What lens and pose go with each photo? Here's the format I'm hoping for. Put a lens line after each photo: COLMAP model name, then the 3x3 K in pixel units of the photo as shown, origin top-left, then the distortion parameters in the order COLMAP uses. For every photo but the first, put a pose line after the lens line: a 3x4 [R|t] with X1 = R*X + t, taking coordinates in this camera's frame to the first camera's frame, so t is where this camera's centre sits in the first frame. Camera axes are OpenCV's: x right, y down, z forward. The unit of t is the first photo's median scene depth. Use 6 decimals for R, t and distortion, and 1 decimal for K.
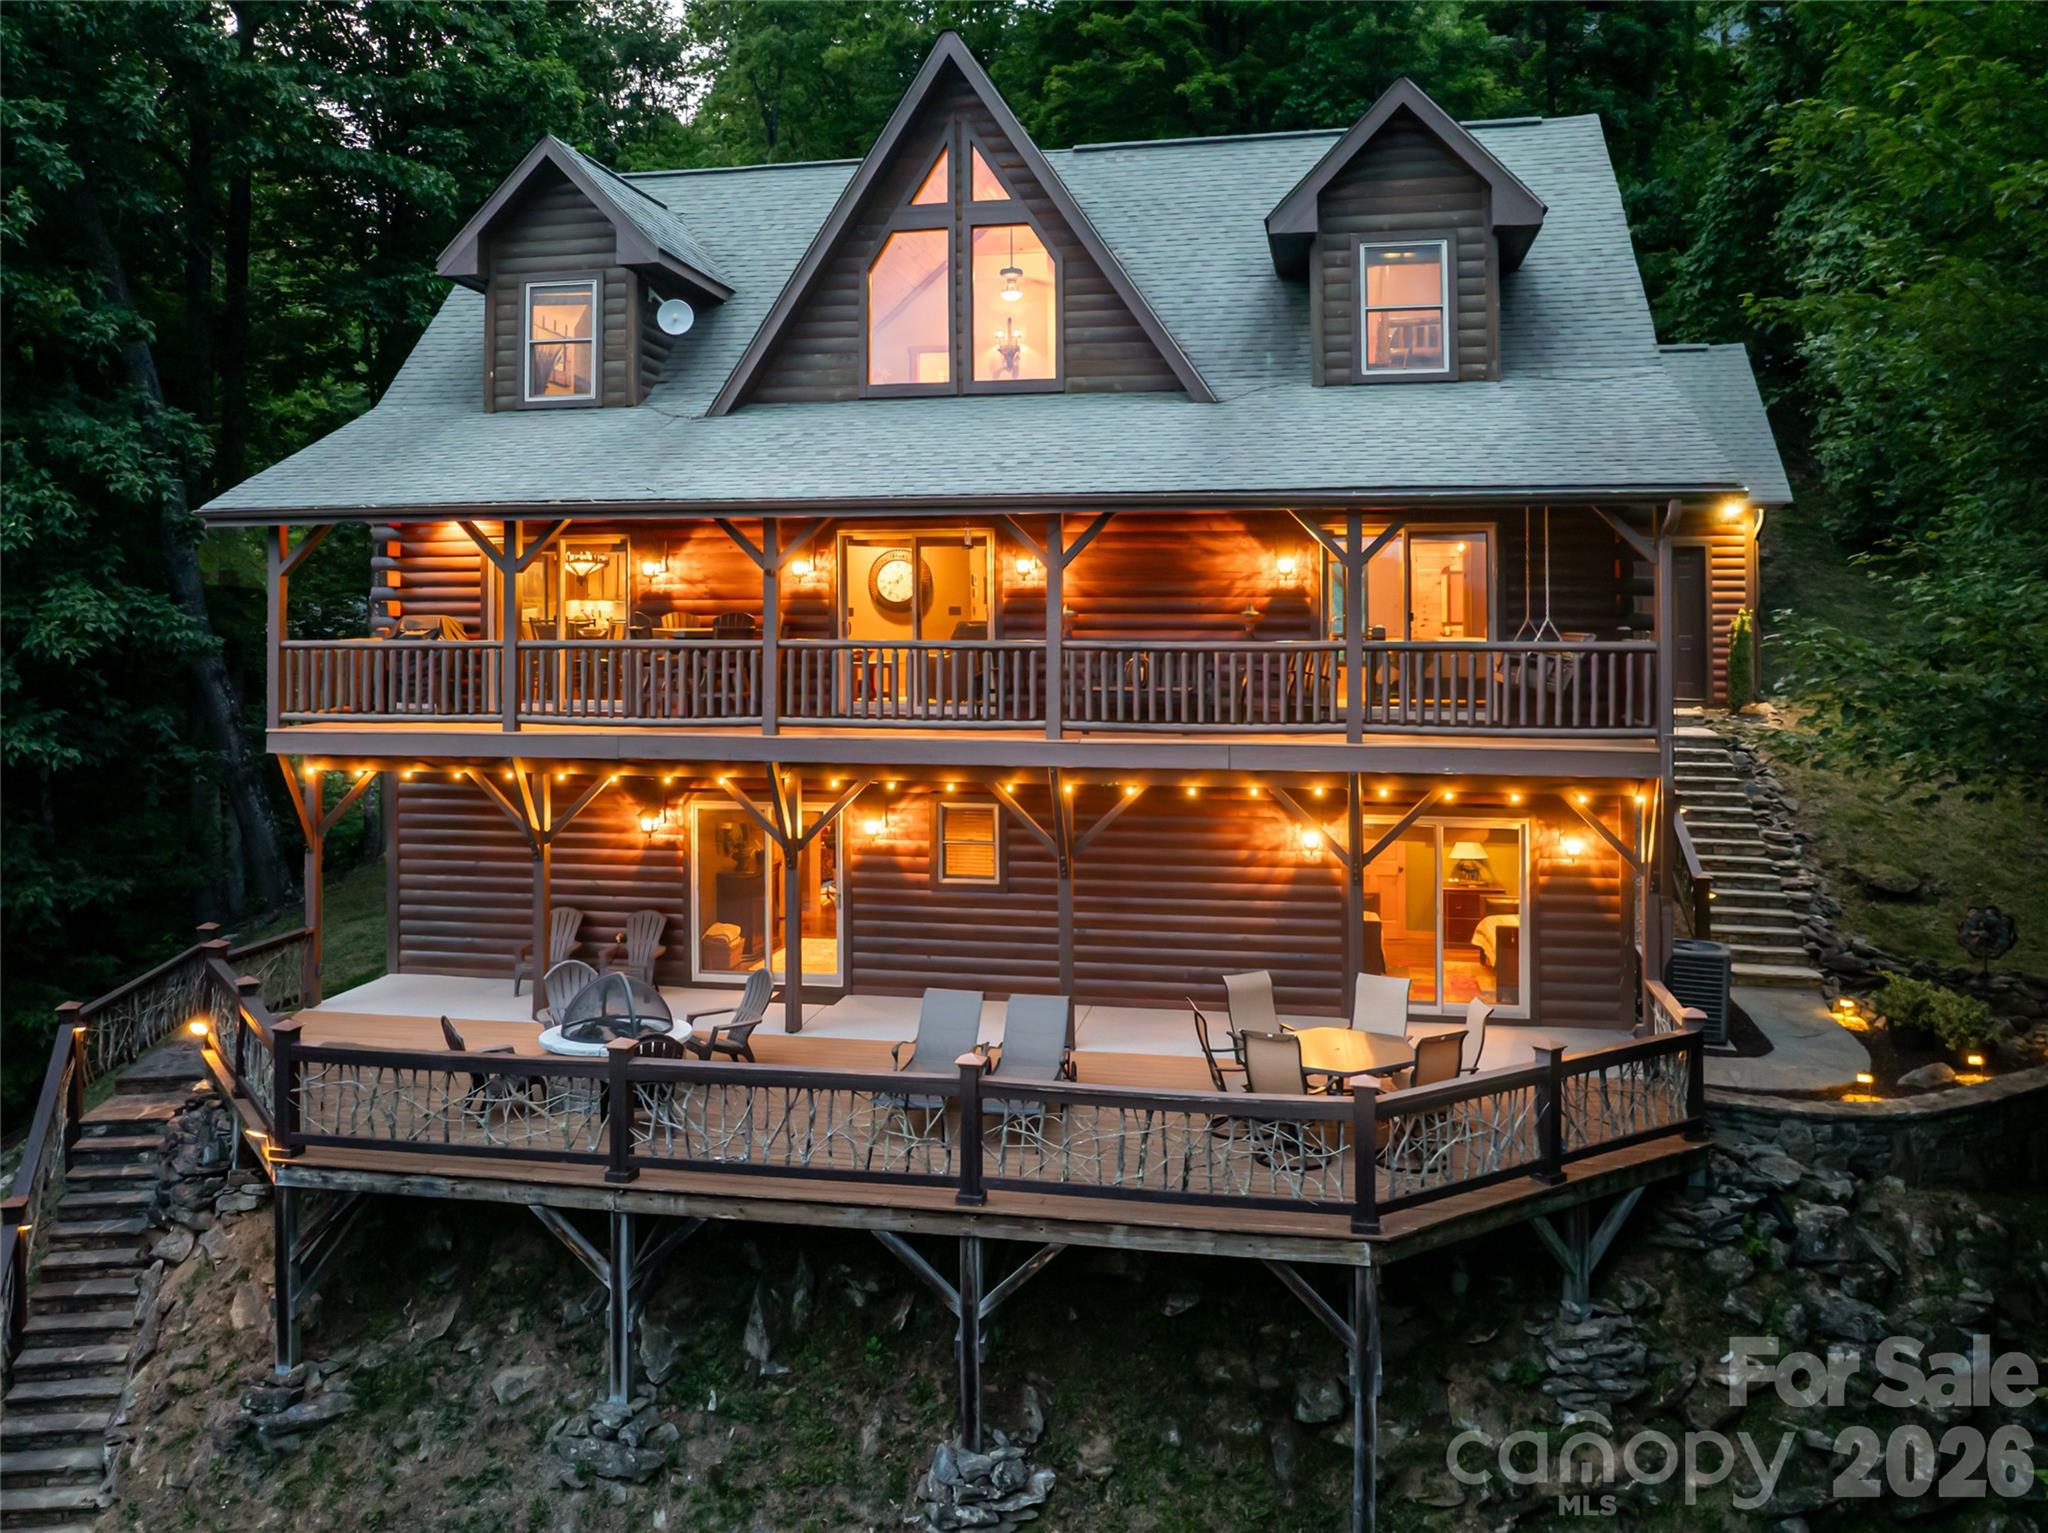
lens RADIAL K [[1534.2, 0, 1025.8], [0, 1534.2, 766.2], [0, 0, 1]] dist [-0.033630, 0.001776]
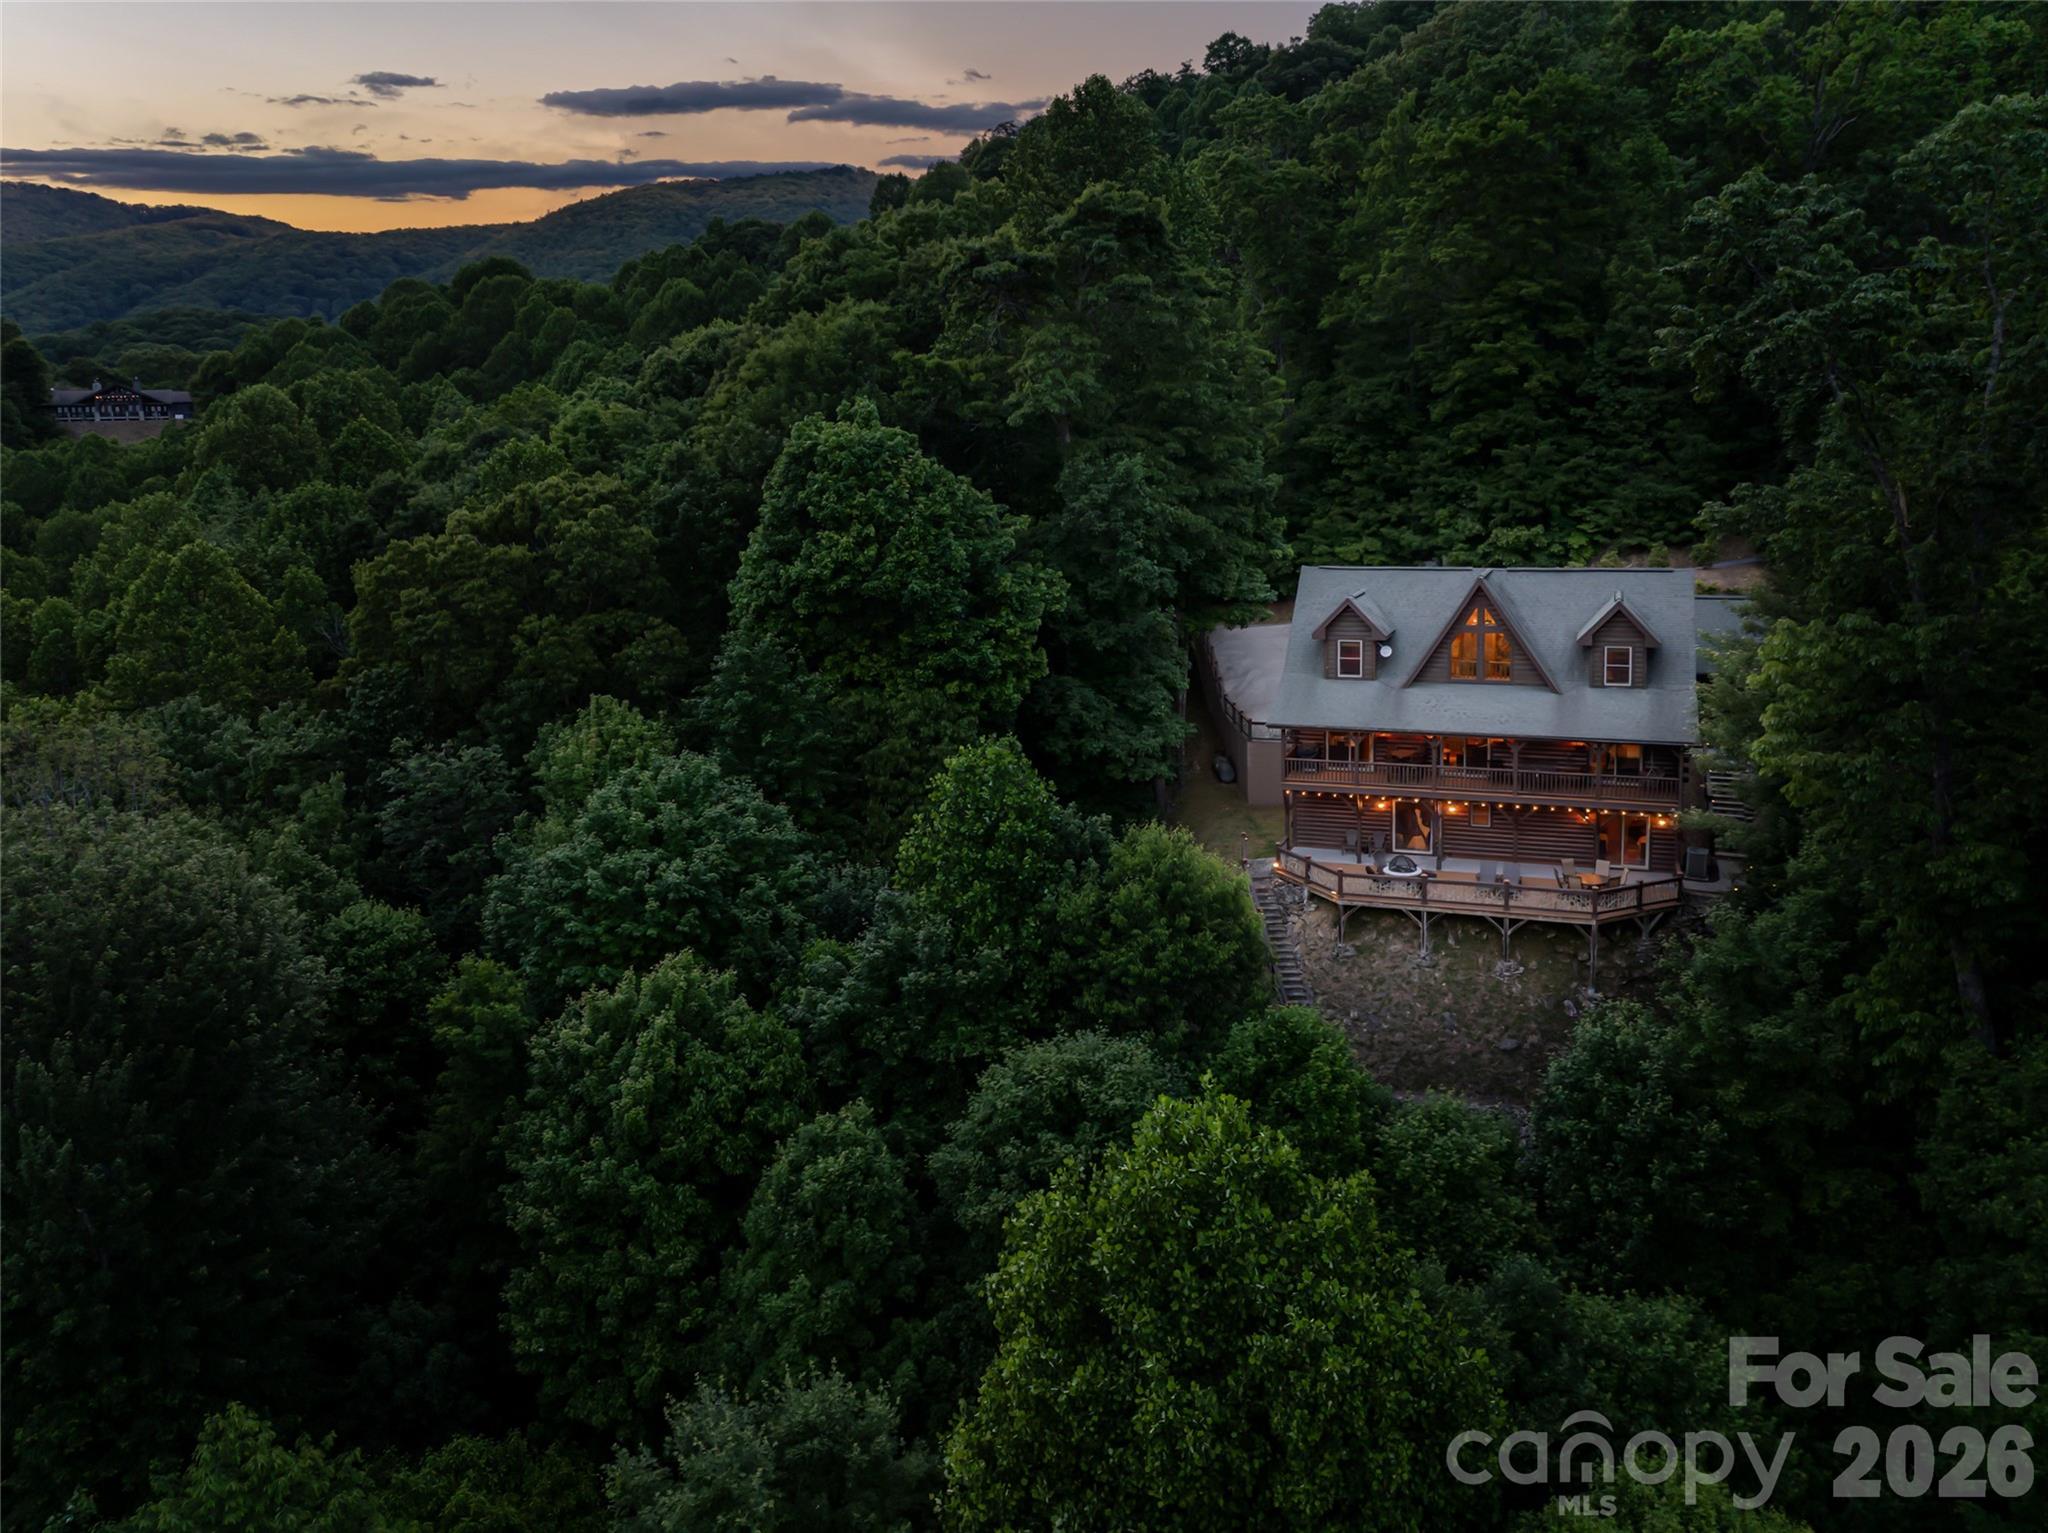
lens RADIAL K [[1534.2, 0, 965.2], [0, 1534.2, 718.2], [0, 0, 1]] dist [-0.033630, 0.001776]
pose [[0.979744, 0.004584, -0.200201, -0.679237], [0.018491, 0.993396, 0.113237, -0.802820], [0.199398, -0.114645, 0.973189, -3.561008]]
